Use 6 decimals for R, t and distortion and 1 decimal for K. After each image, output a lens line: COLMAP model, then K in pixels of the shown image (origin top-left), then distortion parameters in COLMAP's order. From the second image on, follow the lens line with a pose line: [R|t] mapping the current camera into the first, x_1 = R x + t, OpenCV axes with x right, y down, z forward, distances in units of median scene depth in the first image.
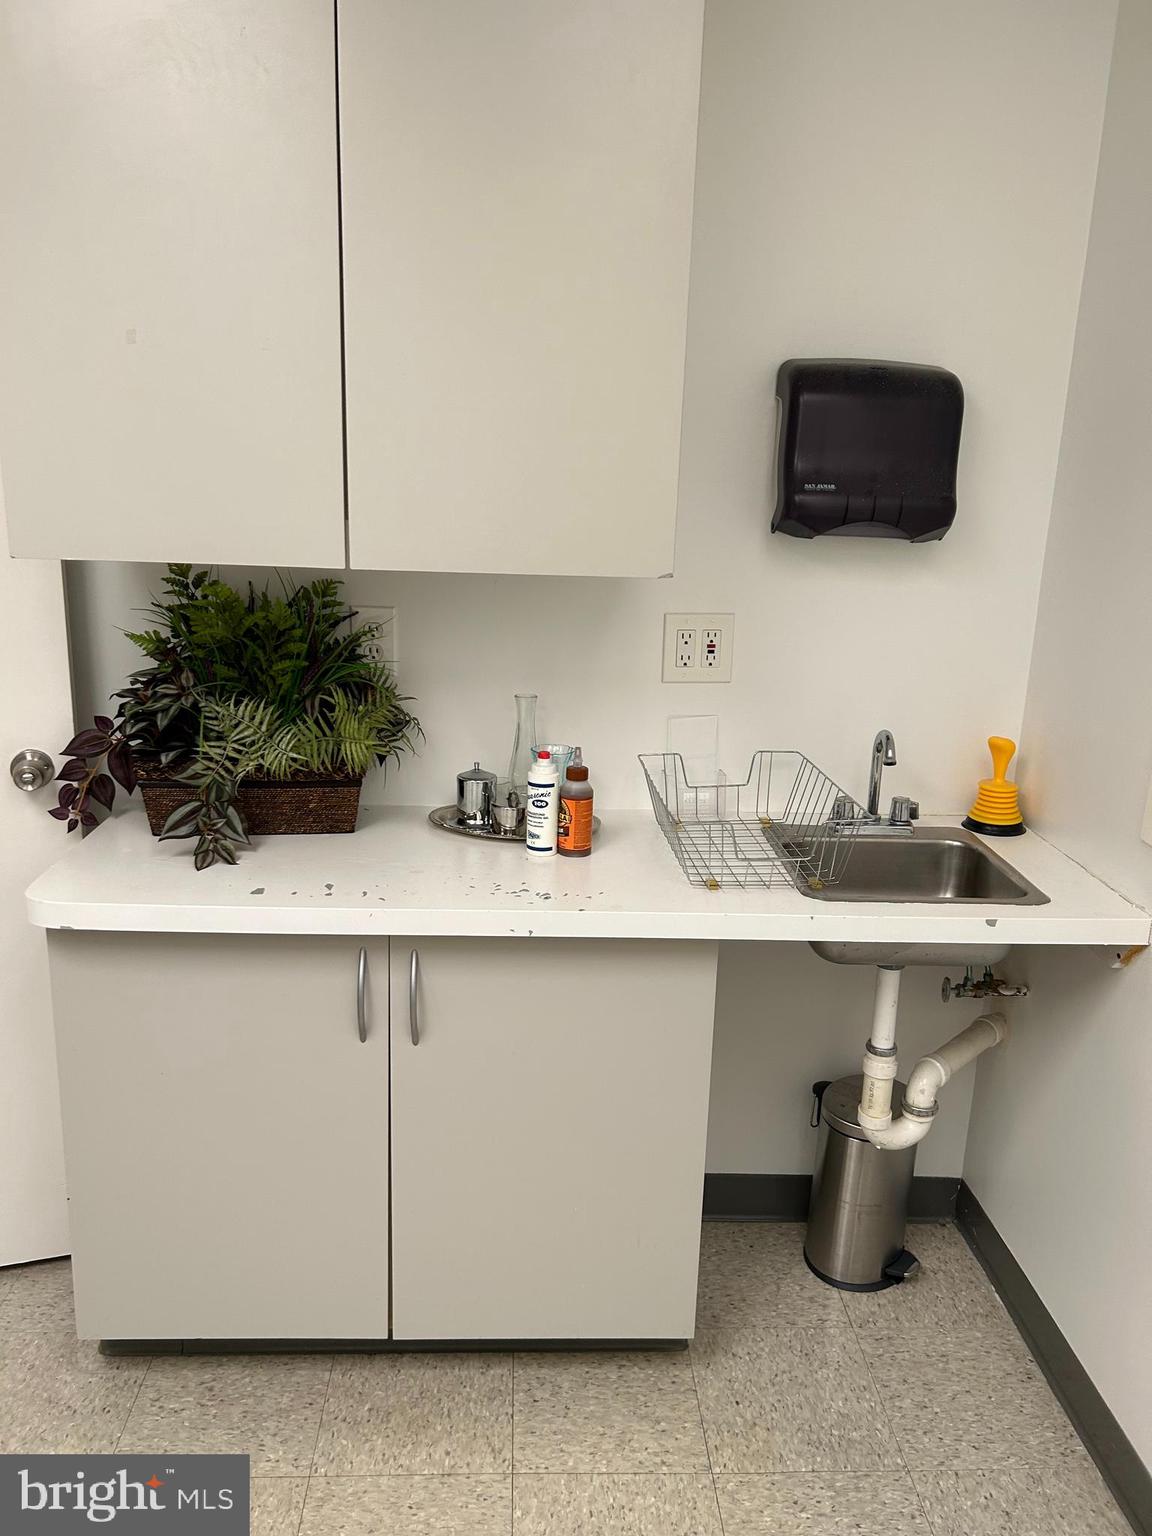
lens RADIAL K [[1150.3, 0, 576.0], [0, 1150.3, 768.0], [0, 0, 1]] dist [0.209370, -0.181244]
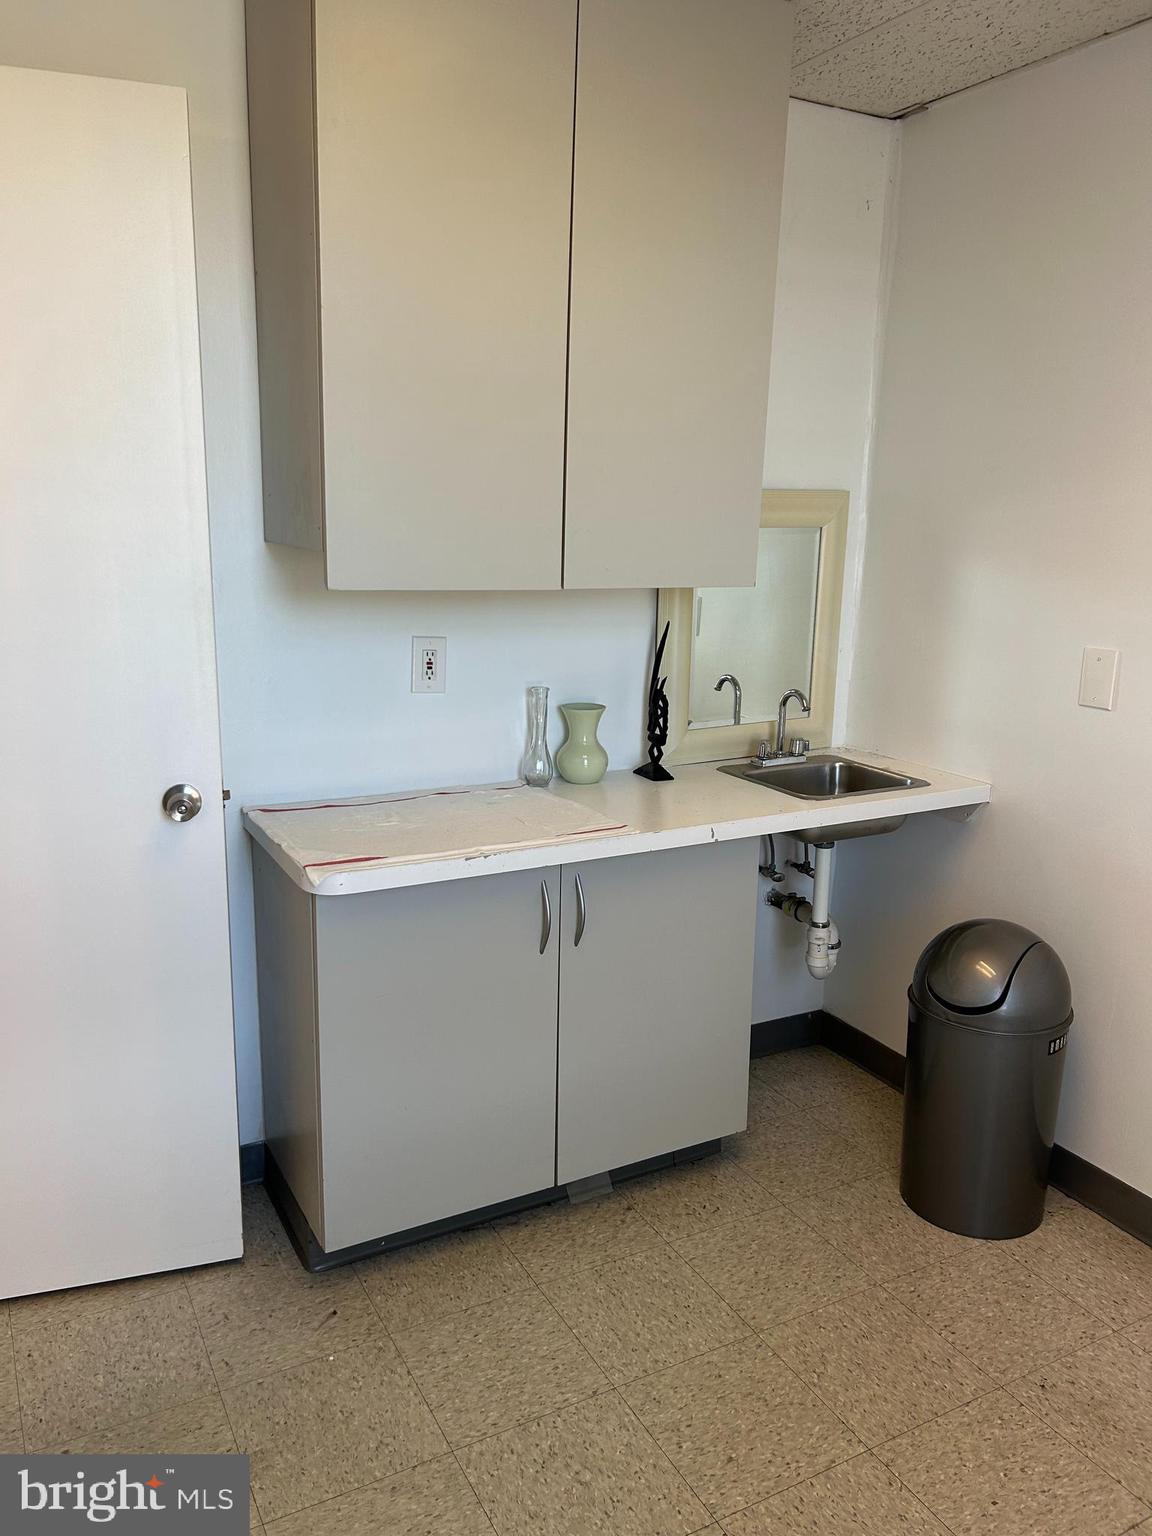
lens RADIAL K [[1150.3, 0, 576.0], [0, 1150.3, 768.0], [0, 0, 1]] dist [0.209370, -0.181244]
pose [[0.896763, -0.111861, 0.428139, -0.597412], [0.123834, 0.992303, -0.000117, 0.031998], [-0.424831, 0.053123, 0.903713, -0.162036]]
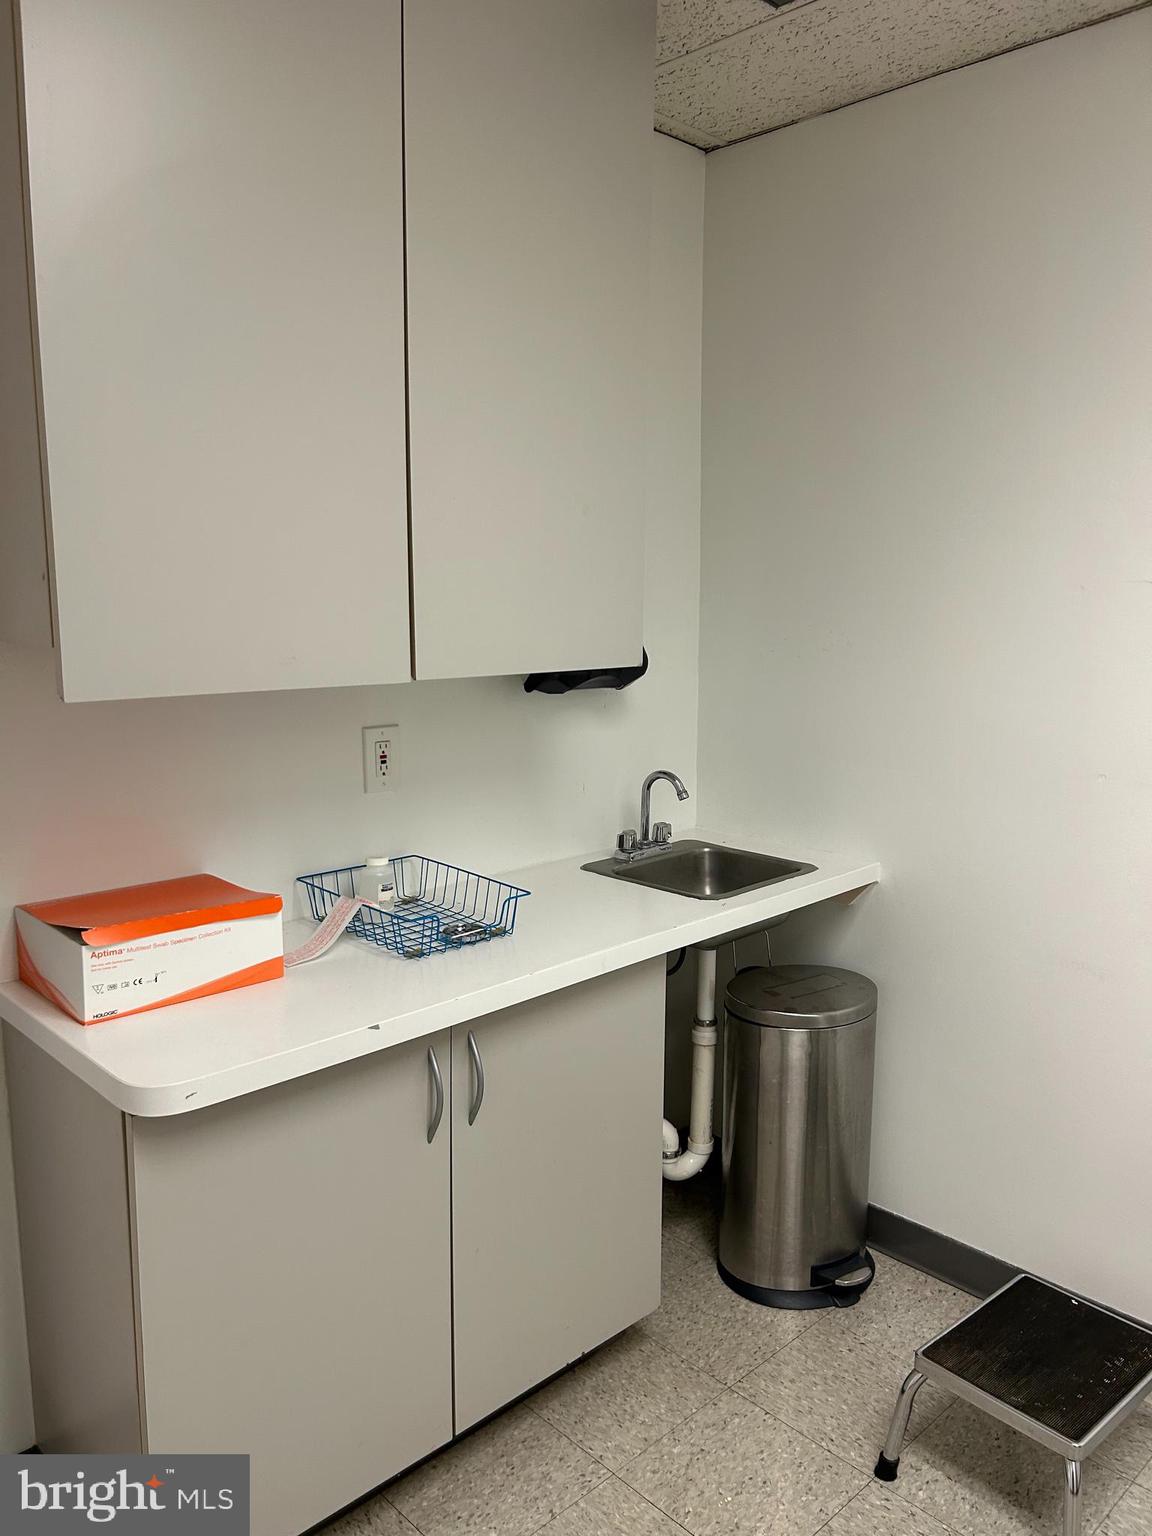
lens RADIAL K [[1150.3, 0, 576.0], [0, 1150.3, 768.0], [0, 0, 1]] dist [0.209370, -0.181244]
pose [[0.757662, -0.141570, 0.637107, -0.605089], [0.191291, 0.981488, -0.009394, -0.040424], [-0.623983, 0.128991, 0.770718, 0.094797]]
